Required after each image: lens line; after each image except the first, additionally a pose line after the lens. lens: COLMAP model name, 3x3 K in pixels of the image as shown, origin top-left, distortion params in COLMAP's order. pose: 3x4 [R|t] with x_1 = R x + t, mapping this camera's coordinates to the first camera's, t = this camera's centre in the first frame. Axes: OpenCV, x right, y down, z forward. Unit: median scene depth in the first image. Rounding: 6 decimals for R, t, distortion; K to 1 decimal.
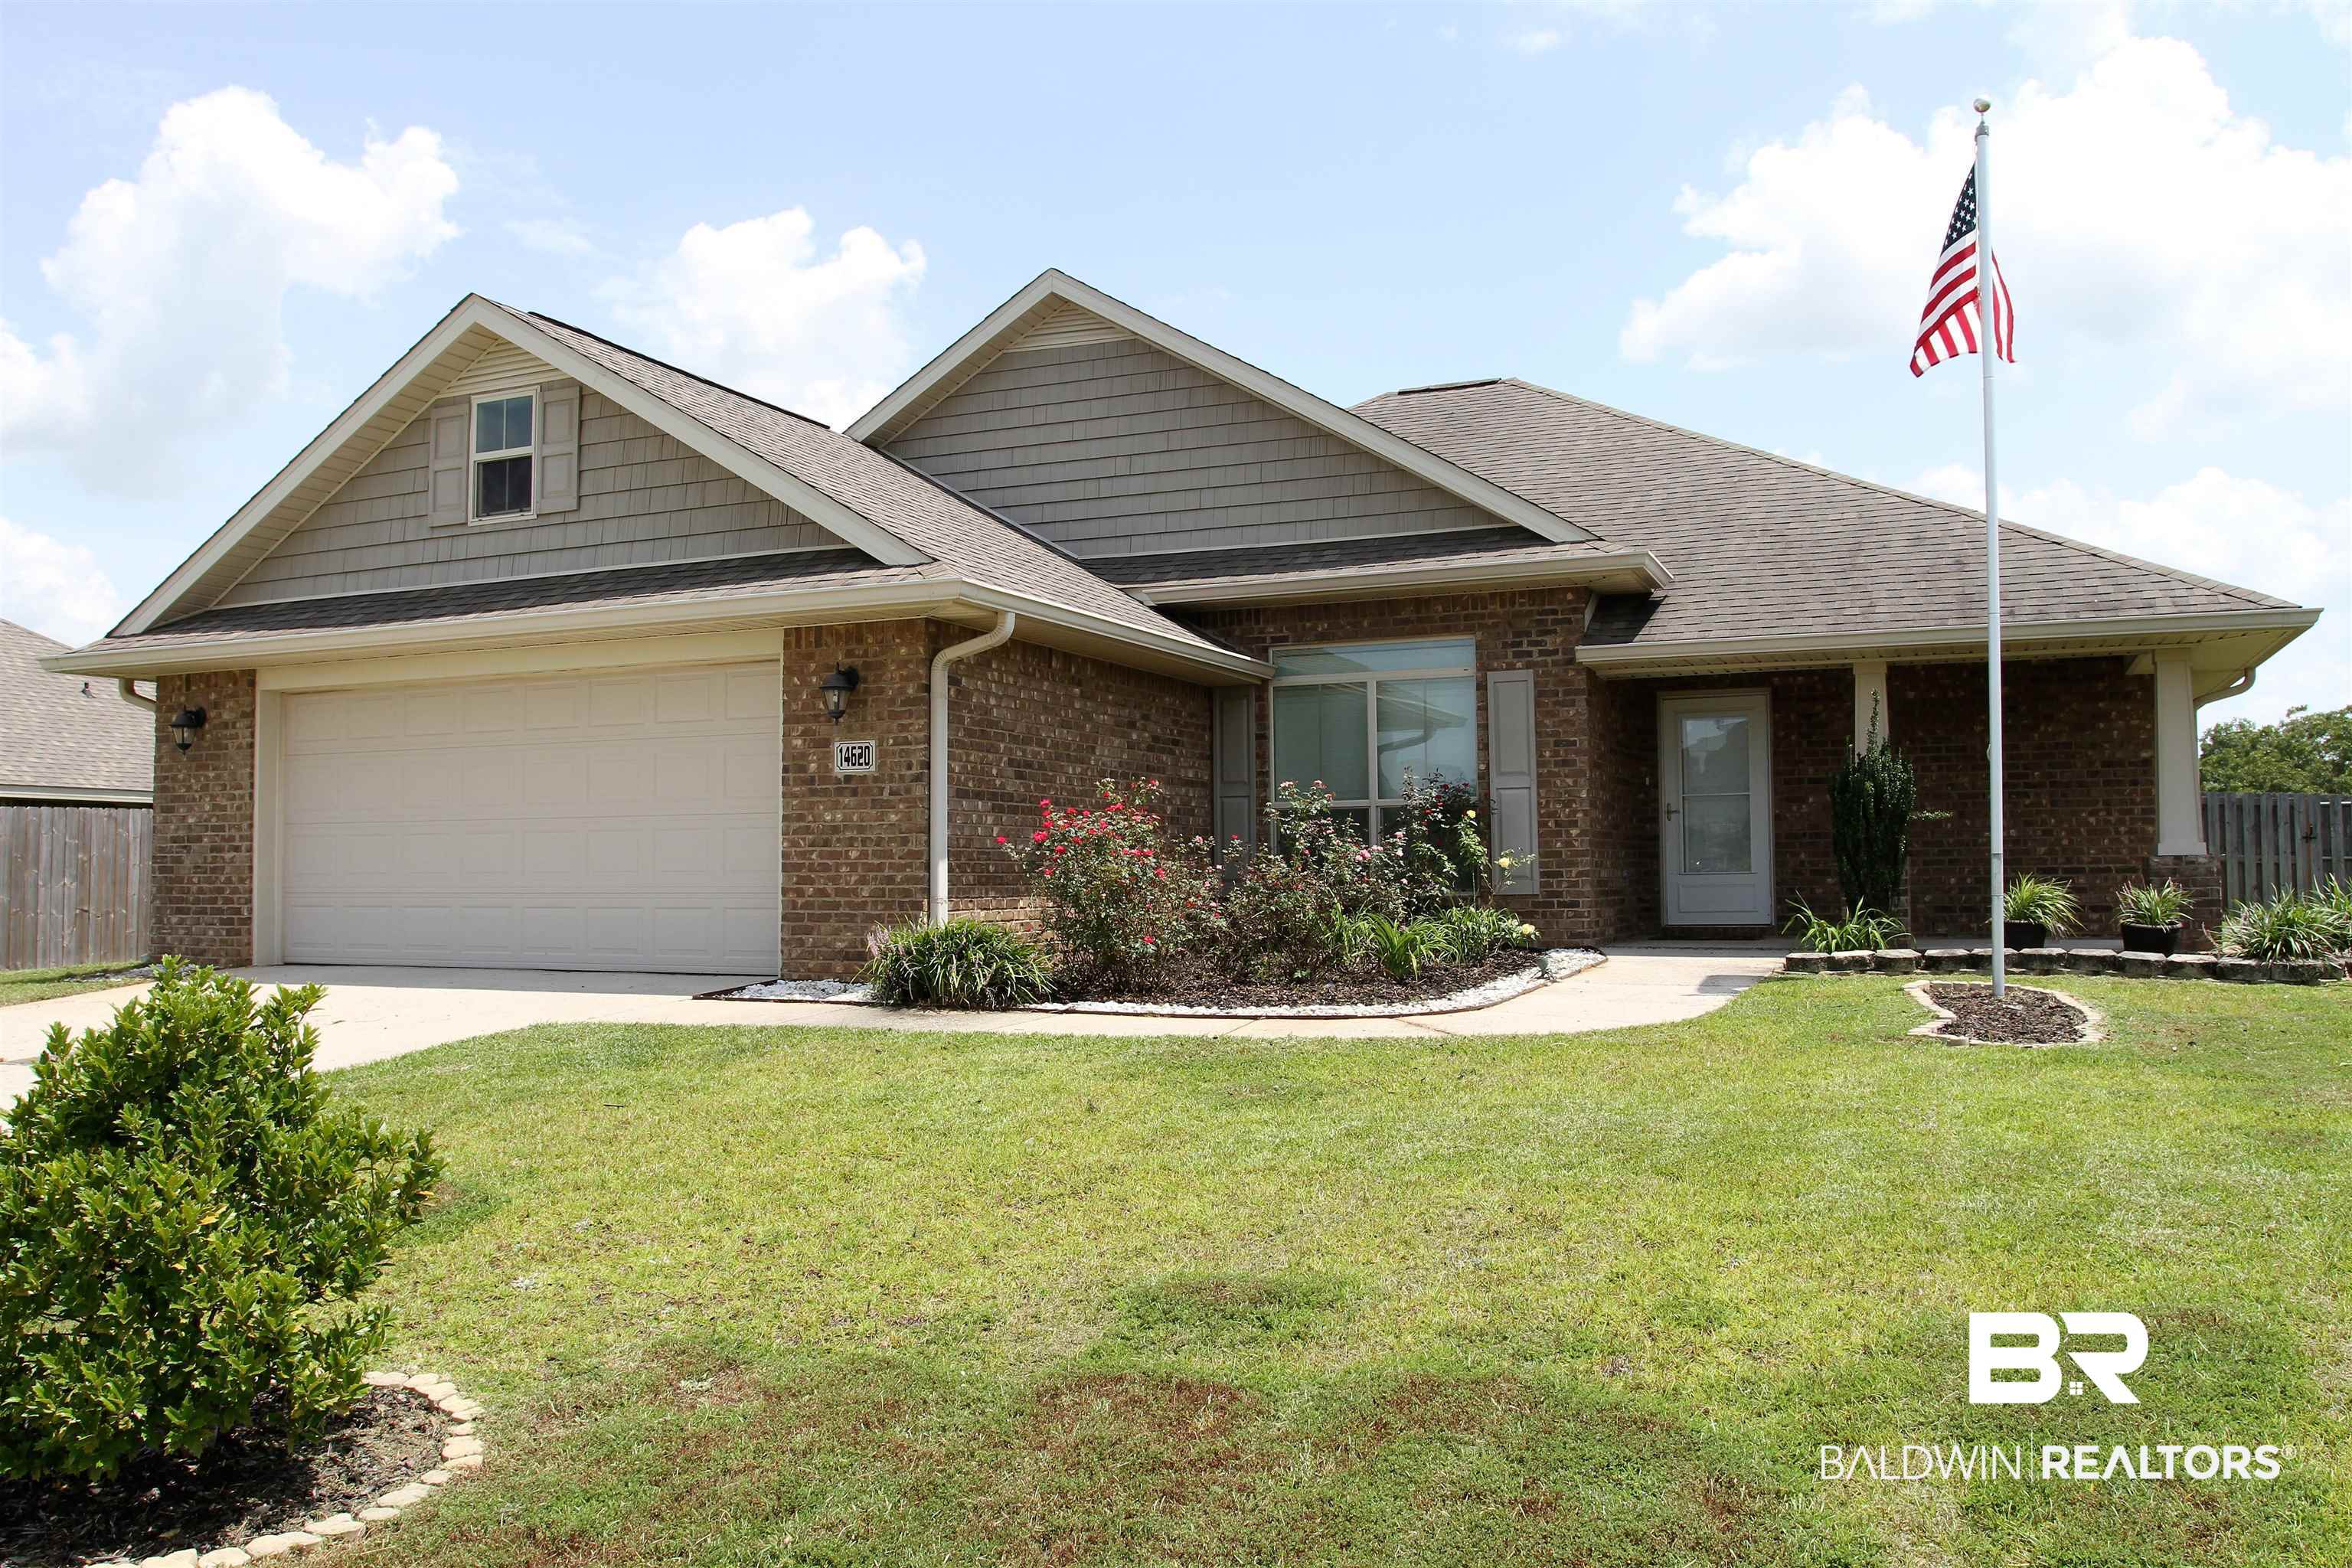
lens RADIAL K [[1840.4, 0, 1177.9], [0, 1840.4, 785.3], [0, 0, 1]] dist [-0.071628, 0.031279]
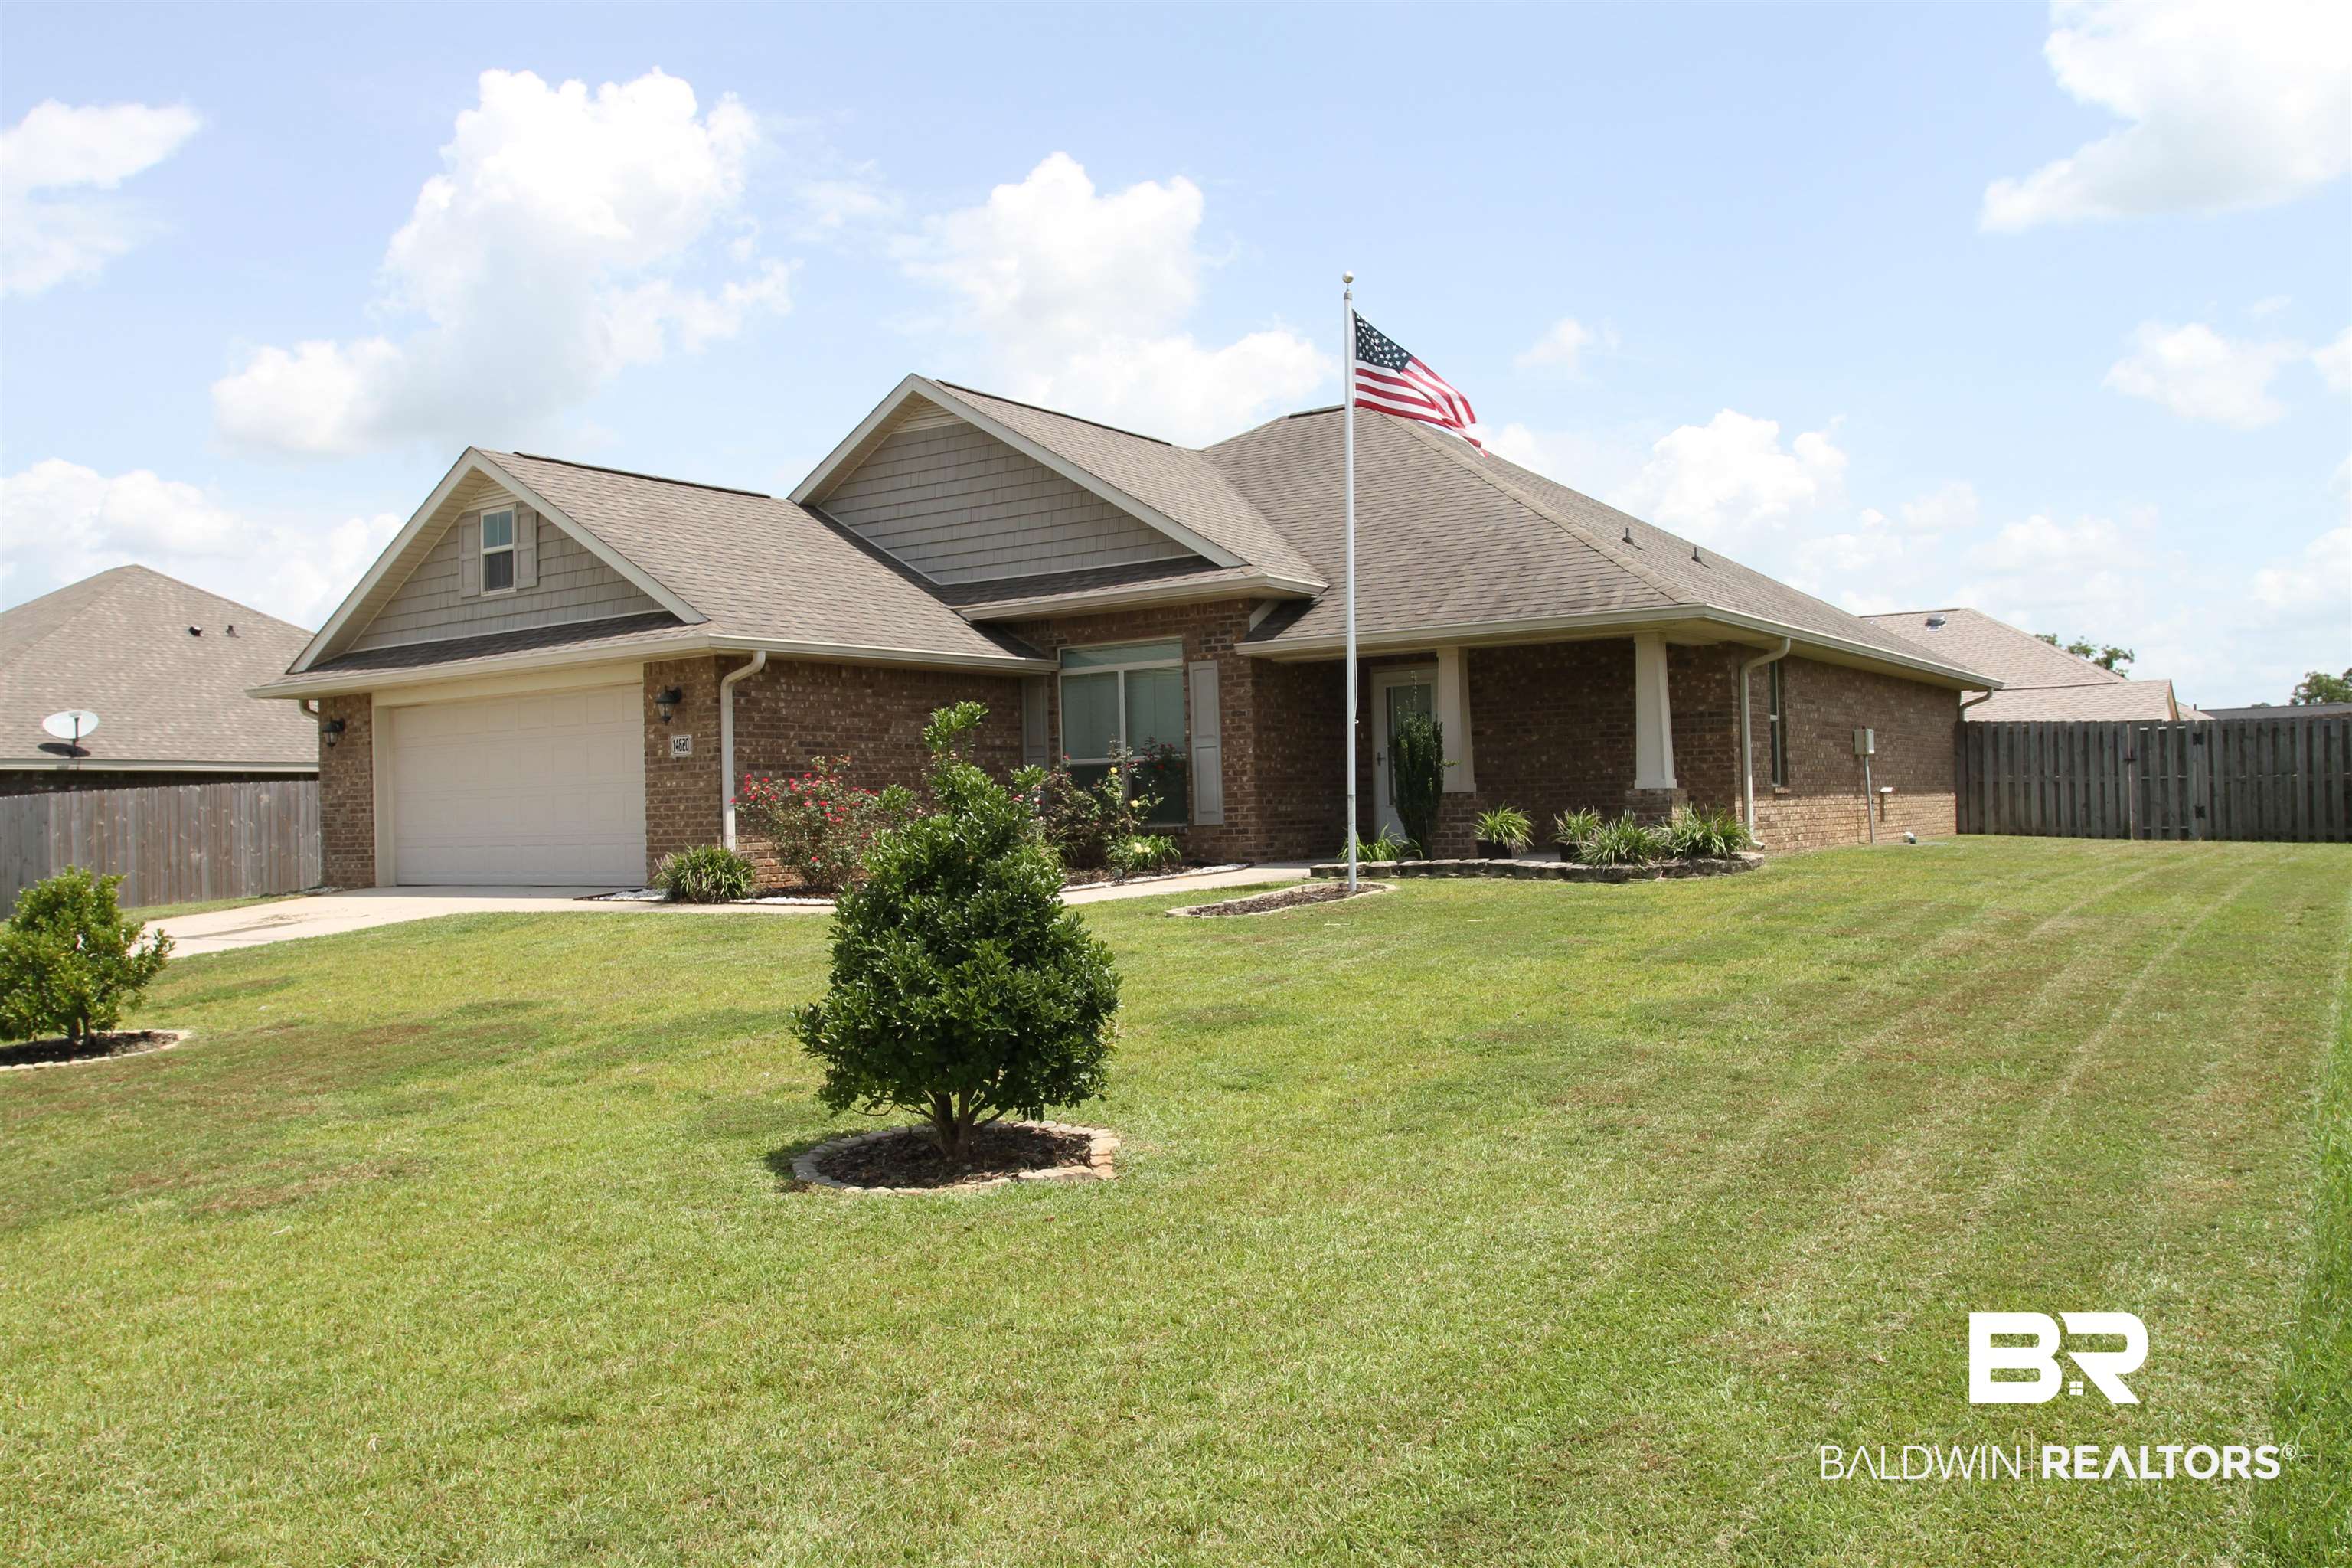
lens RADIAL K [[1840.4, 0, 1172.2], [0, 1840.4, 778.8], [0, 0, 1]] dist [-0.071628, 0.031279]
pose [[0.980393, -0.022645, -0.195745, 0.444565], [0.029248, 0.999094, 0.030910, -0.019012], [0.194867, -0.036029, 0.980168, -0.366326]]
